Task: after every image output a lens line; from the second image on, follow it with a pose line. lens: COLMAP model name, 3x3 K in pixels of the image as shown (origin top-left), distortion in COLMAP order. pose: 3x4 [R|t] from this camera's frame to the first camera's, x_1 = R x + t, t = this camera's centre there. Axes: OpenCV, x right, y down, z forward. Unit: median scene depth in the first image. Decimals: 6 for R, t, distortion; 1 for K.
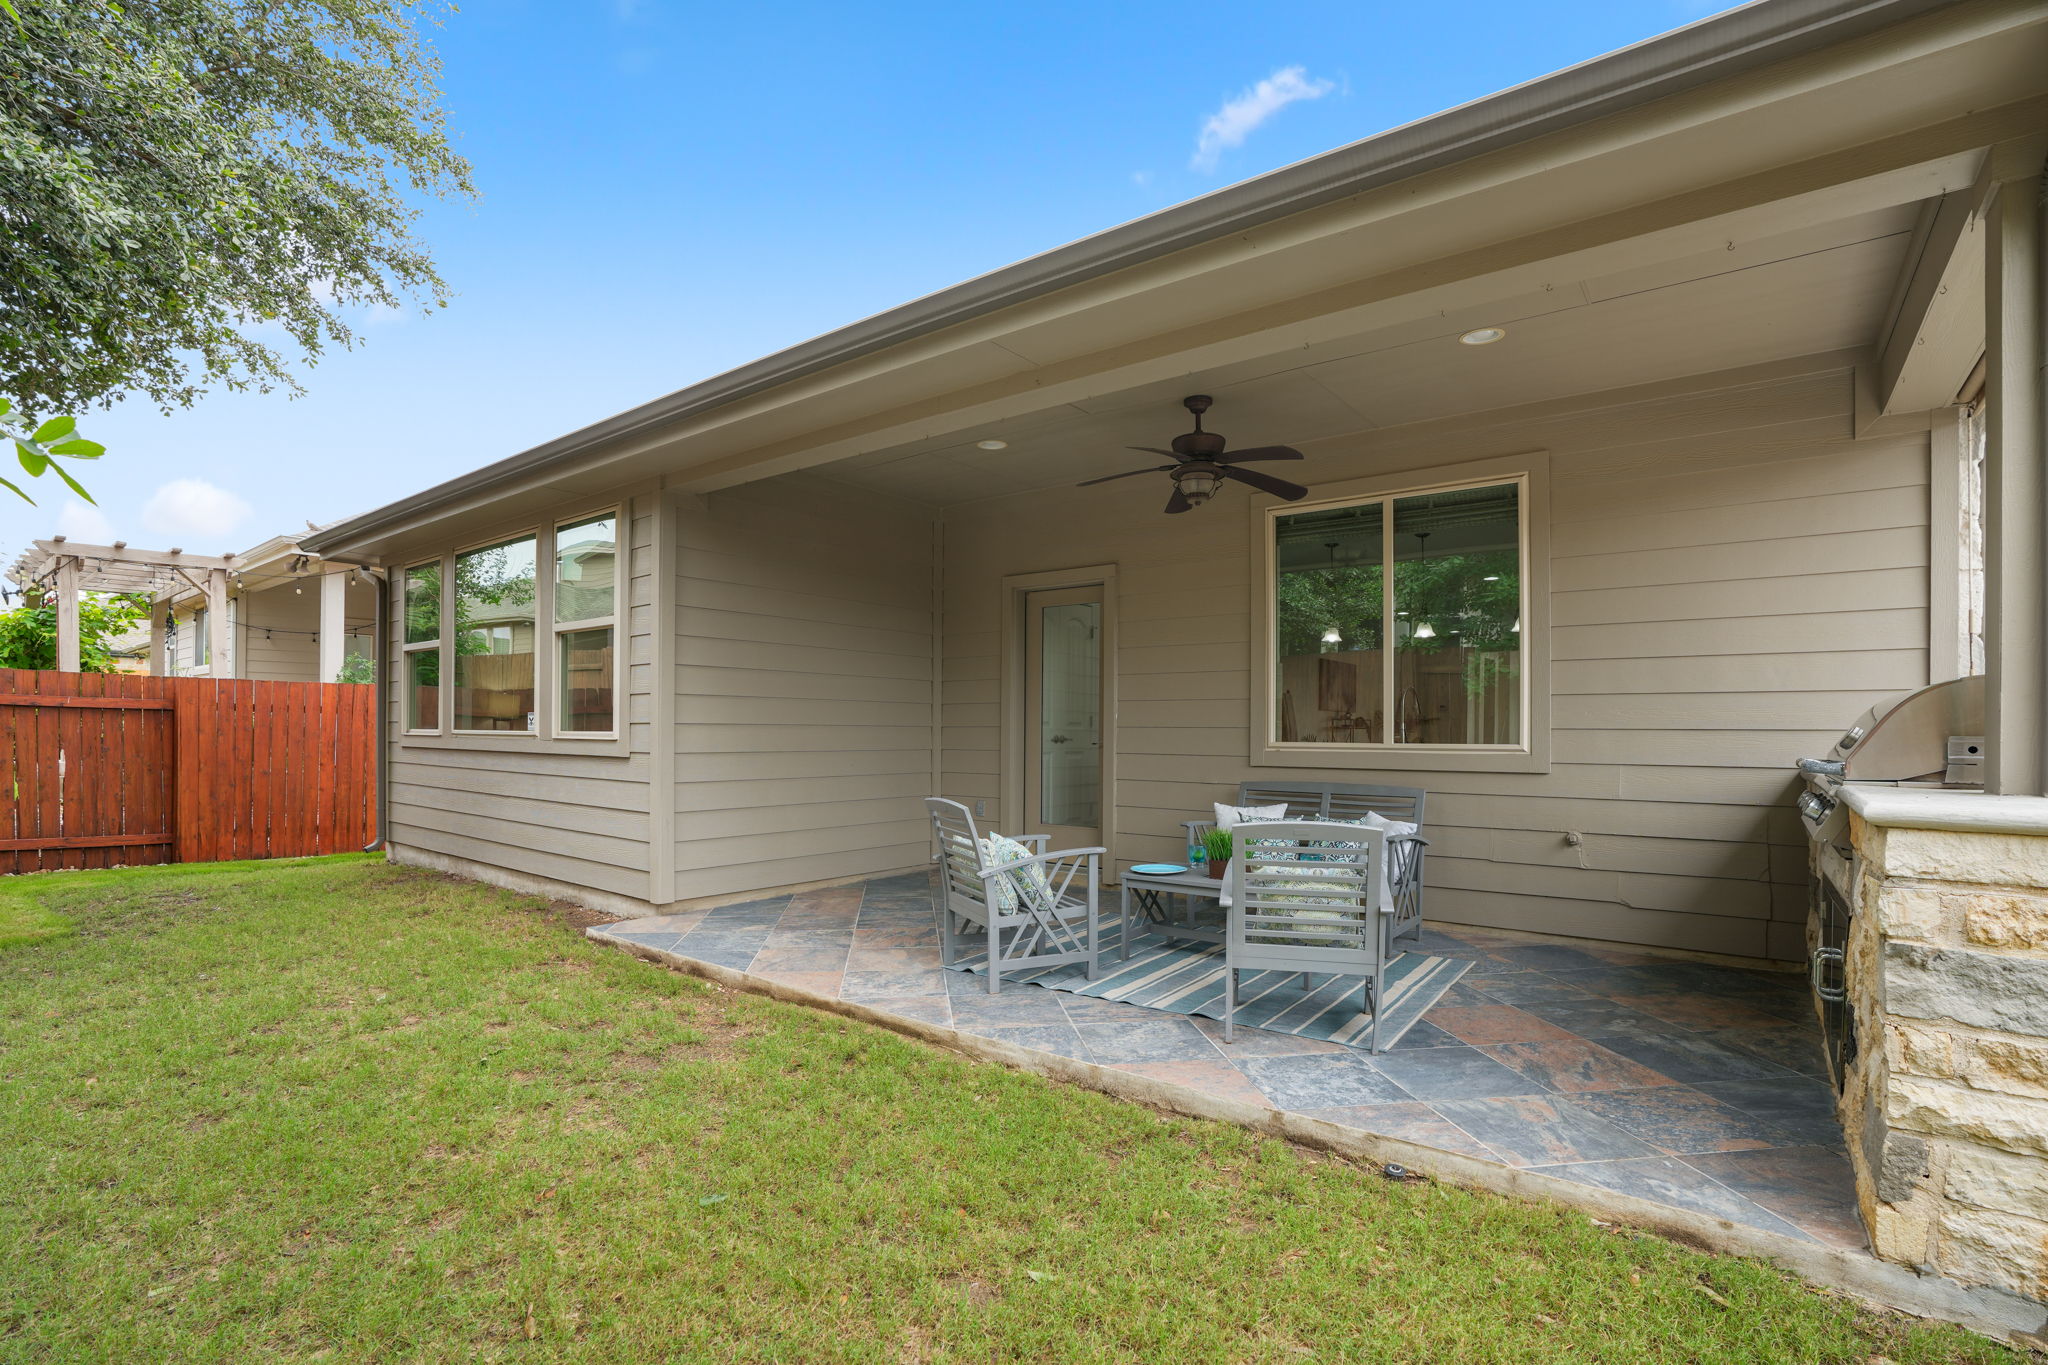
lens RADIAL K [[920.1, 0, 1020.2], [0, 920.1, 735.1], [0, 0, 1]] dist [-0.048581, 0.011622]
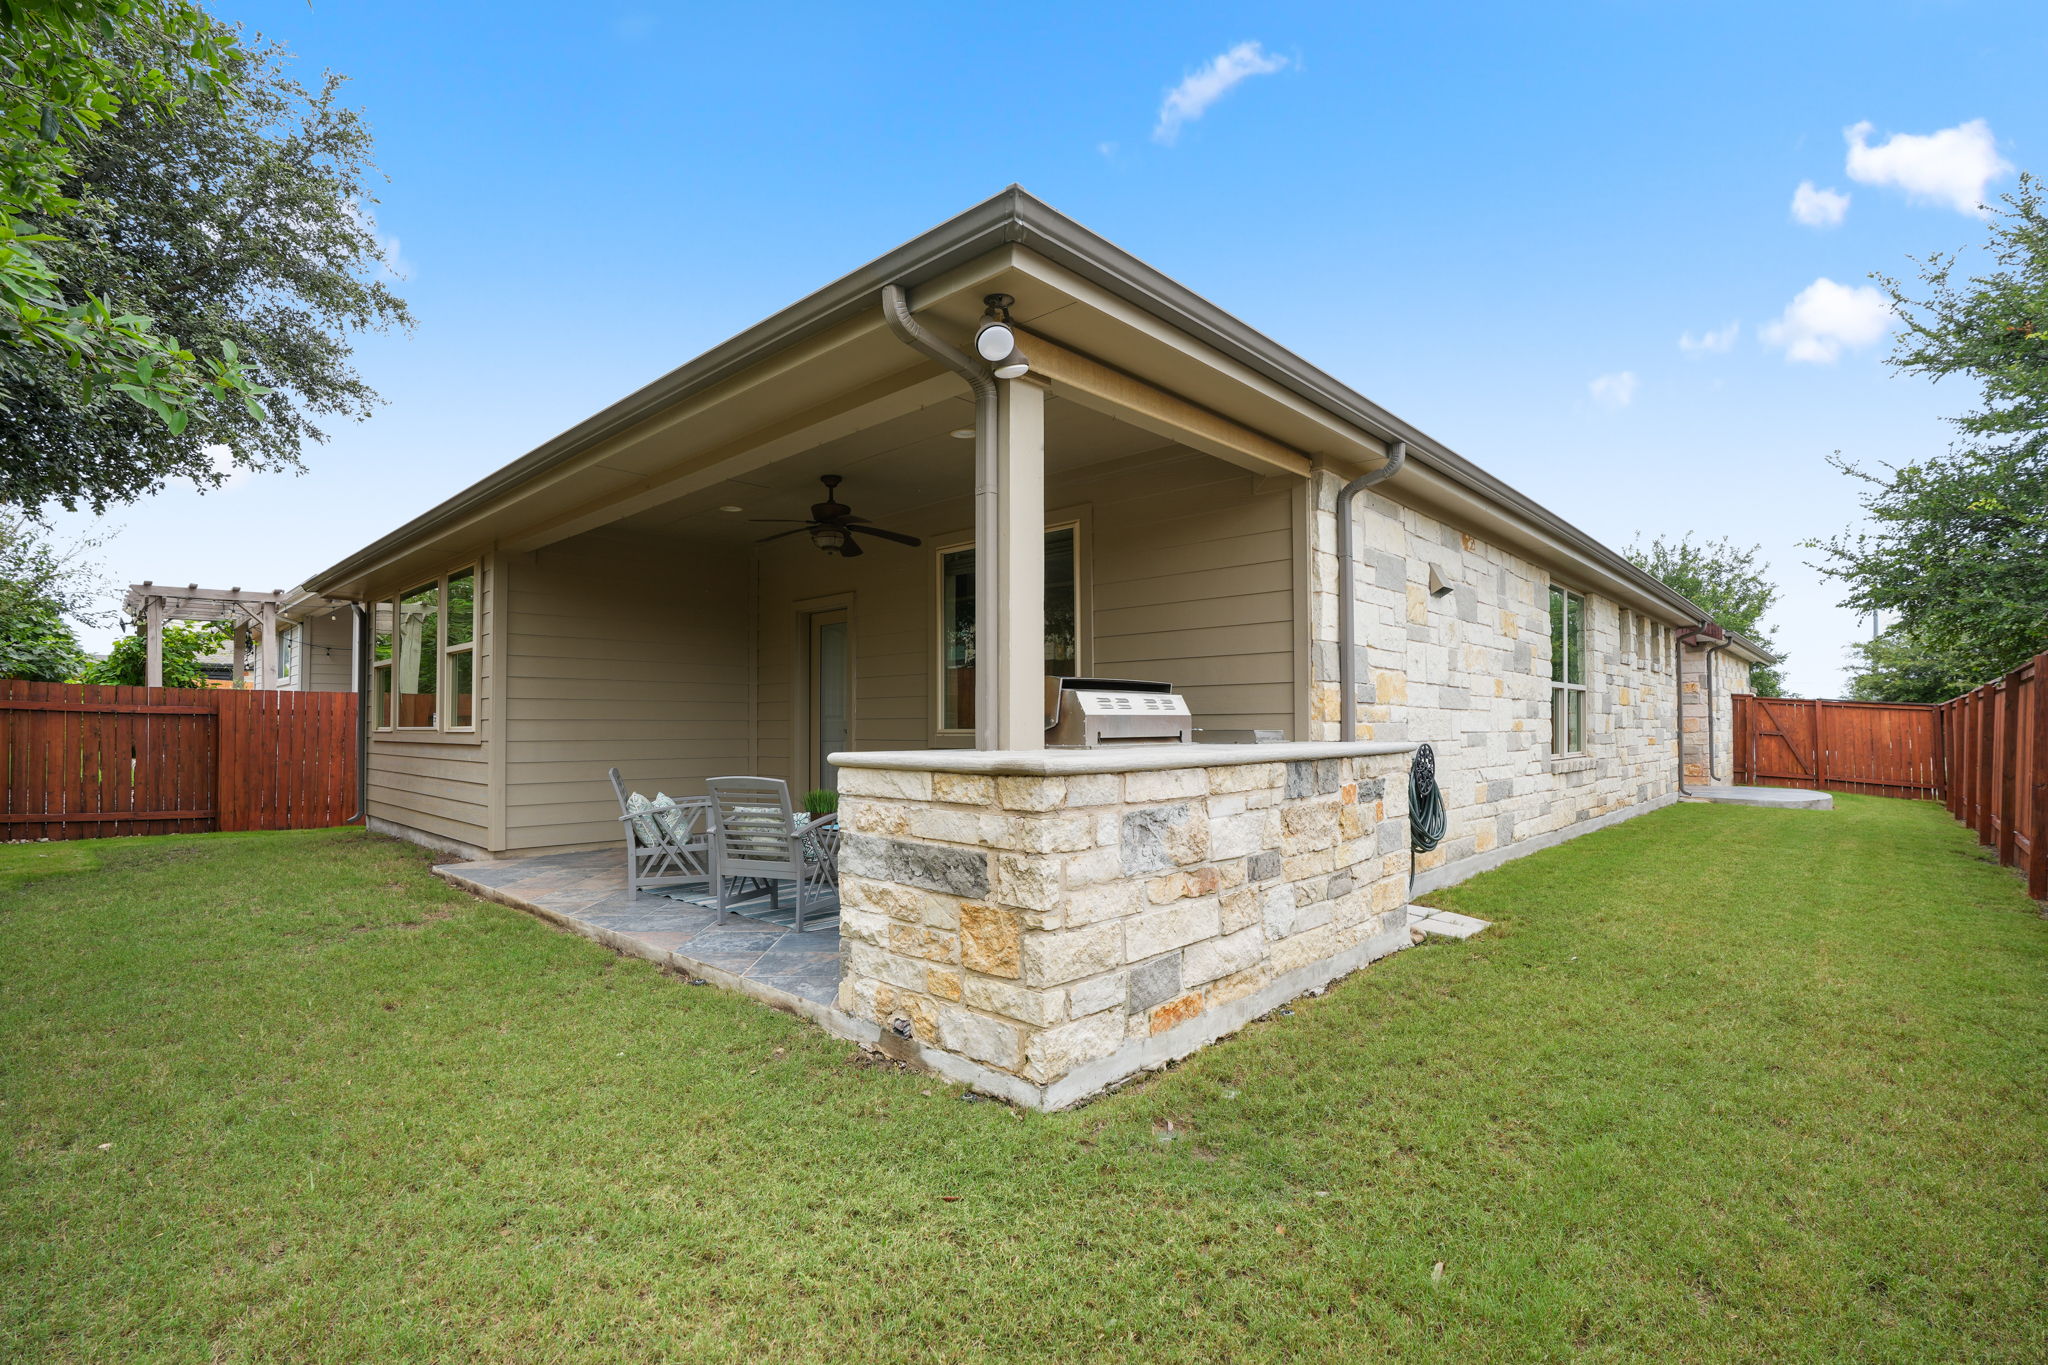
lens RADIAL K [[923.8, 0, 1028.6], [0, 923.8, 706.7], [0, 0, 1]] dist [-0.017307, 0.000150]
pose [[0.993702, -0.013611, -0.111225, 0.420315], [0.010586, 0.999559, -0.027736, 0.010739], [0.111553, 0.026384, 0.993408, -0.216283]]
